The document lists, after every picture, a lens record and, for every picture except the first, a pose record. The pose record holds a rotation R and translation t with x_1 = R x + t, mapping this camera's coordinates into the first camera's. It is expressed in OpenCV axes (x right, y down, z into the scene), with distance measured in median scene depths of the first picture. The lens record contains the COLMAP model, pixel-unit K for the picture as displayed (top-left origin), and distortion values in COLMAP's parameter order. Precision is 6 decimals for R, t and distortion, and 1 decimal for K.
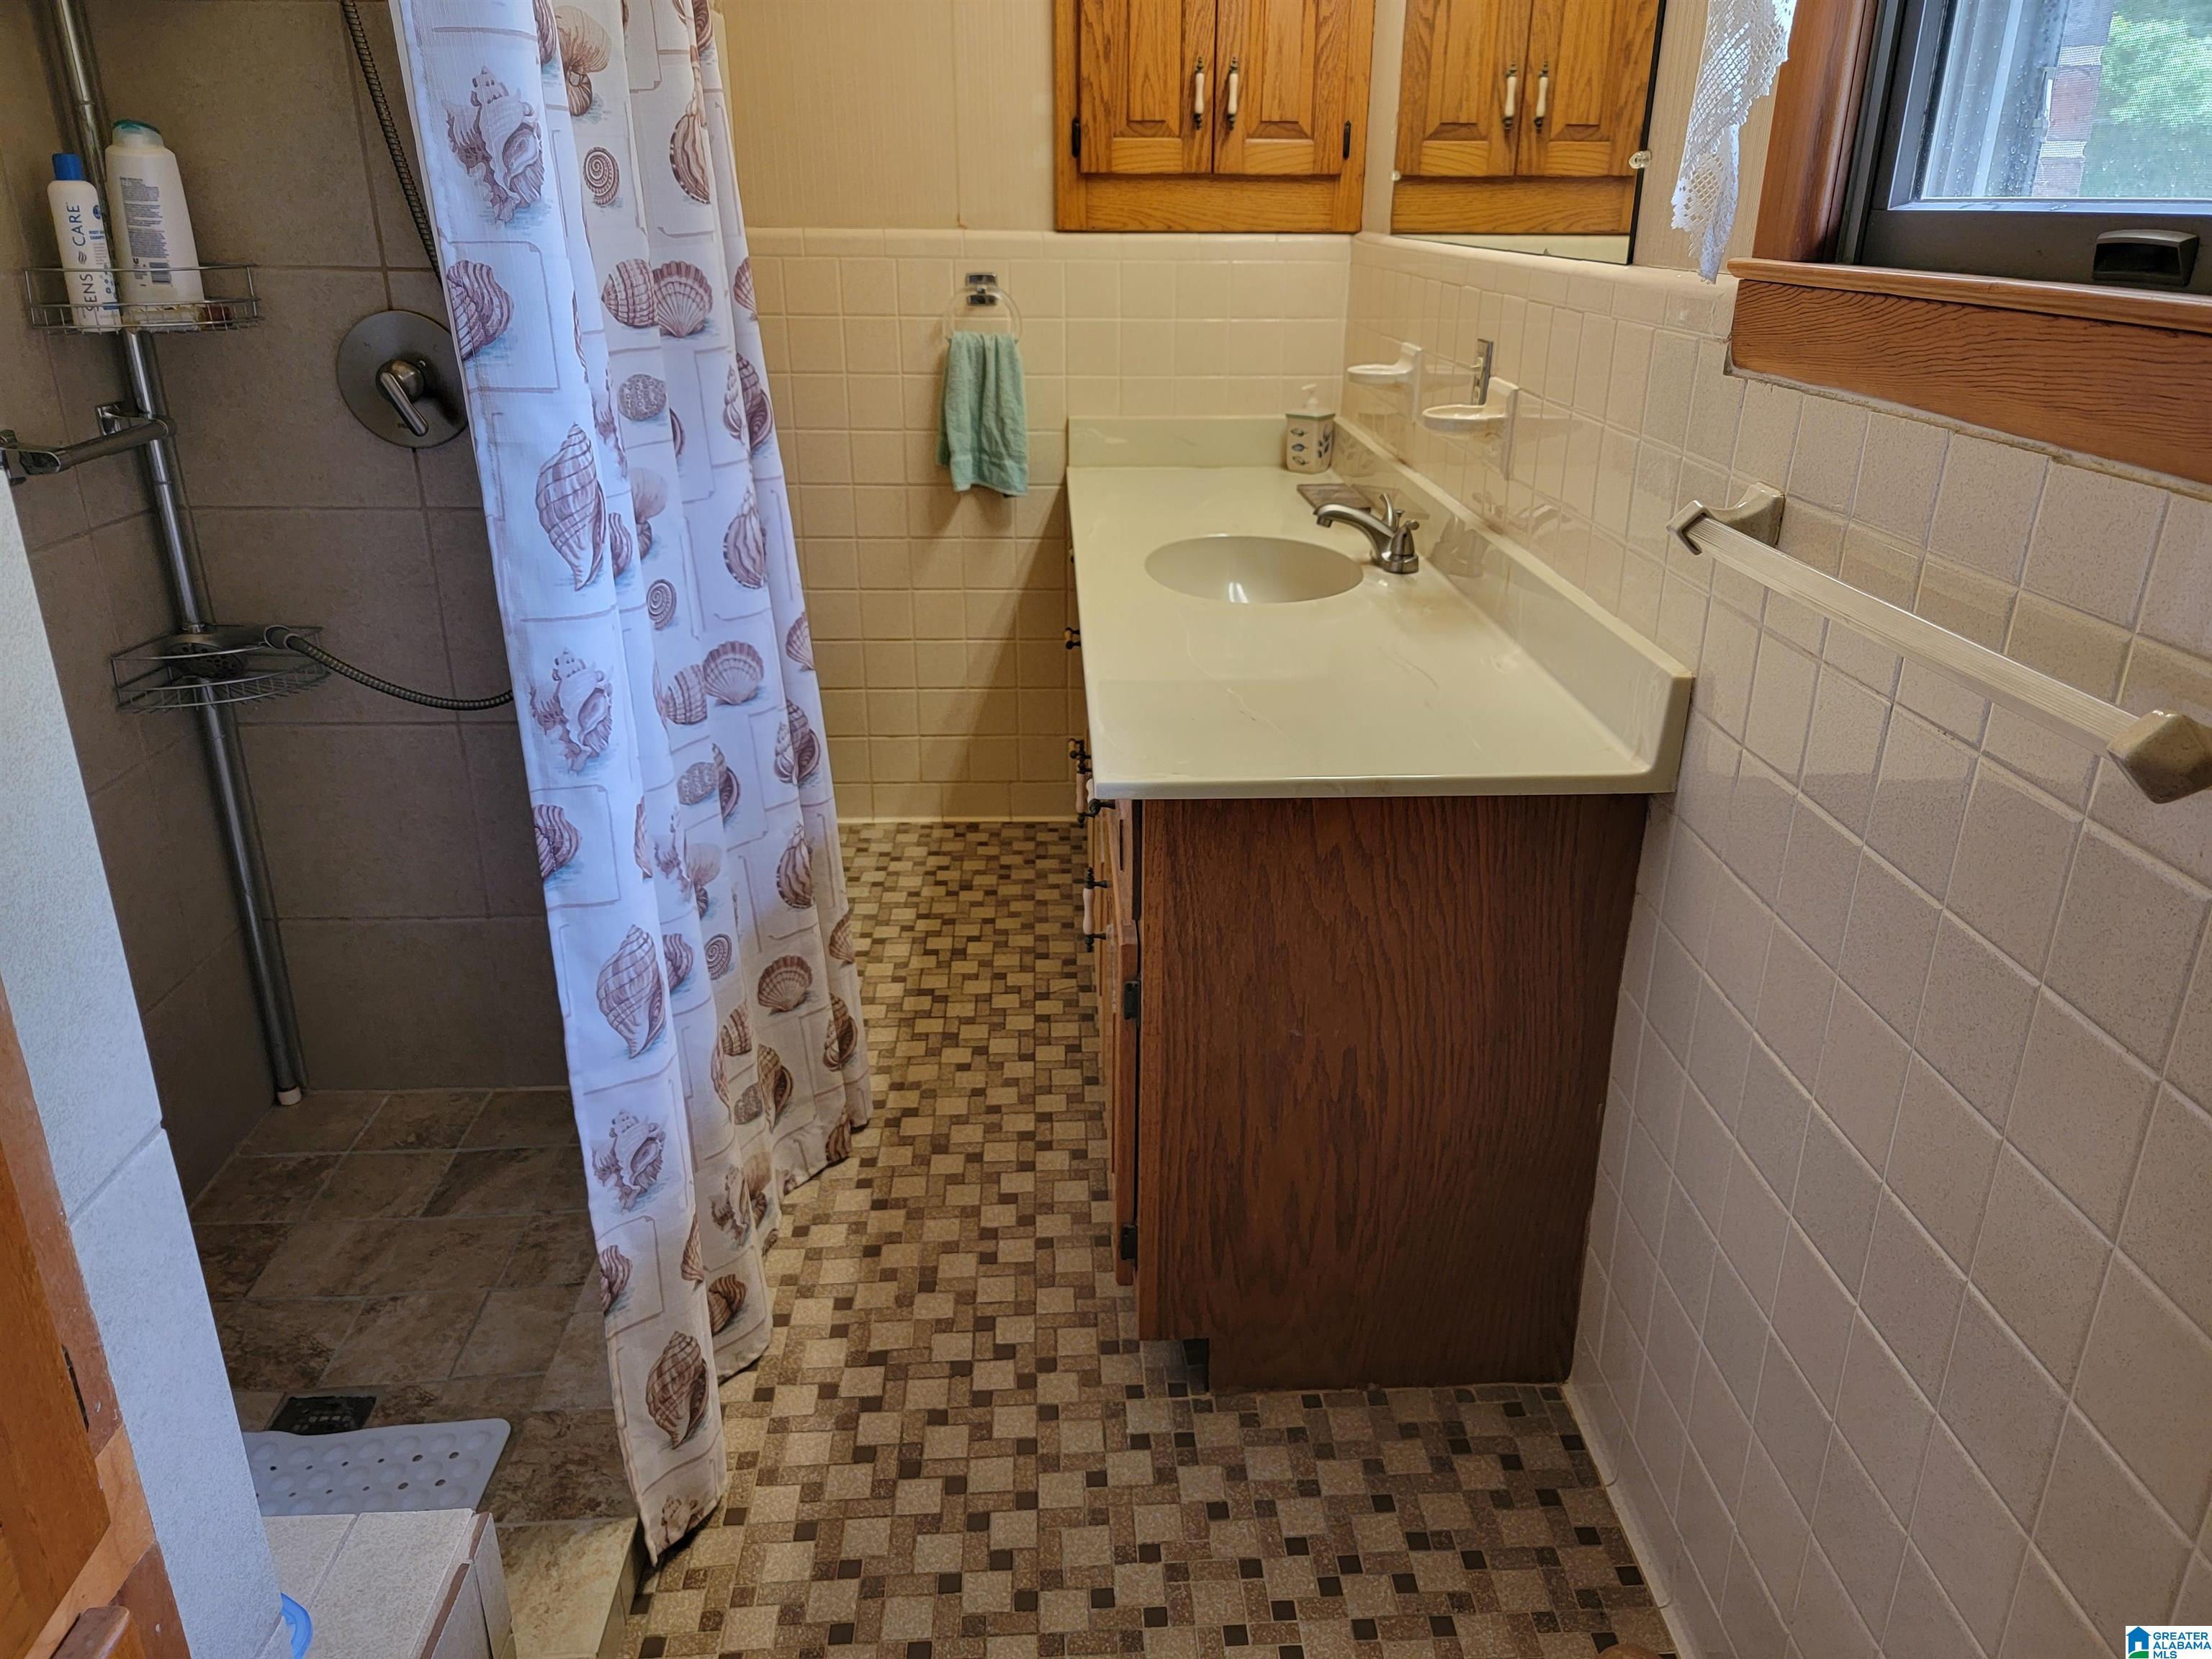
lens RADIAL K [[1543.2, 0, 1113.9], [0, 1543.2, 818.8], [0, 0, 1]] dist [0.074561, -0.060084]
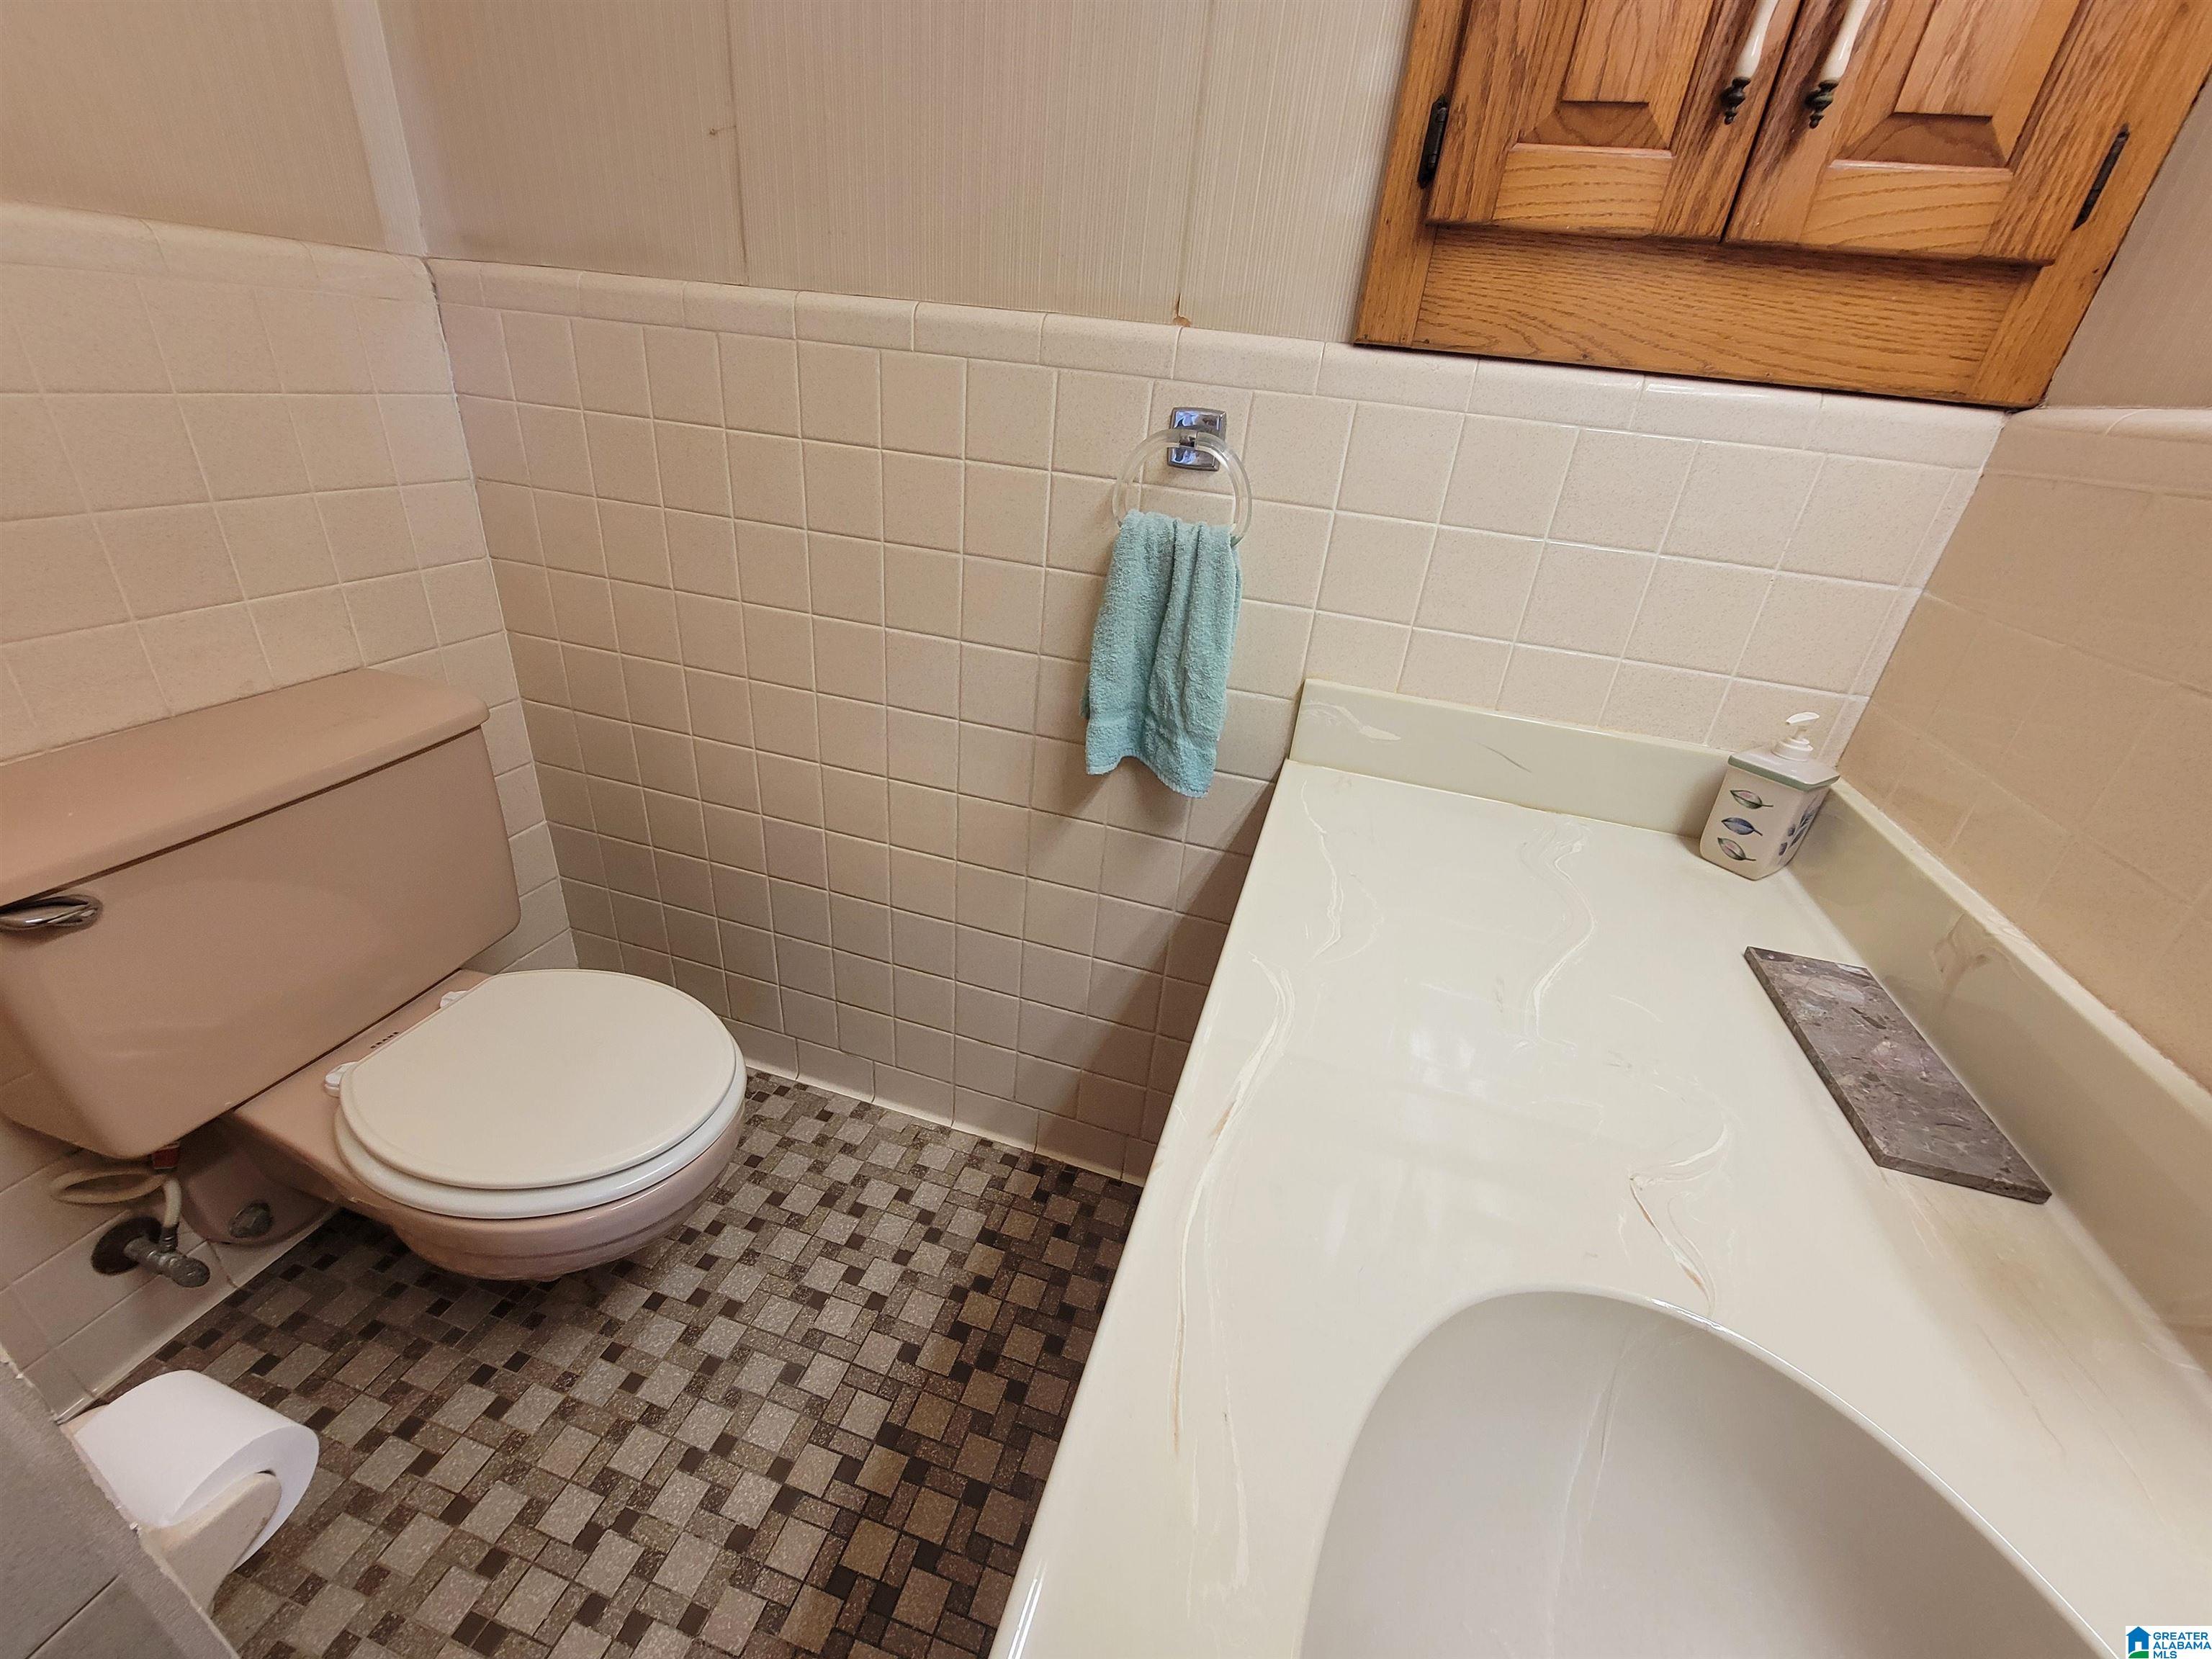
lens RADIAL K [[902.4, 0, 1103.9], [0, 902.4, 849.0], [0, 0, 1]] dist [-0.003830, 0.000967]
pose [[0.943108, 0.223017, -0.246599, -0.002960], [-0.203204, 0.973661, 0.103406, -0.224117], [0.263165, -0.047413, 0.963585, 0.672336]]
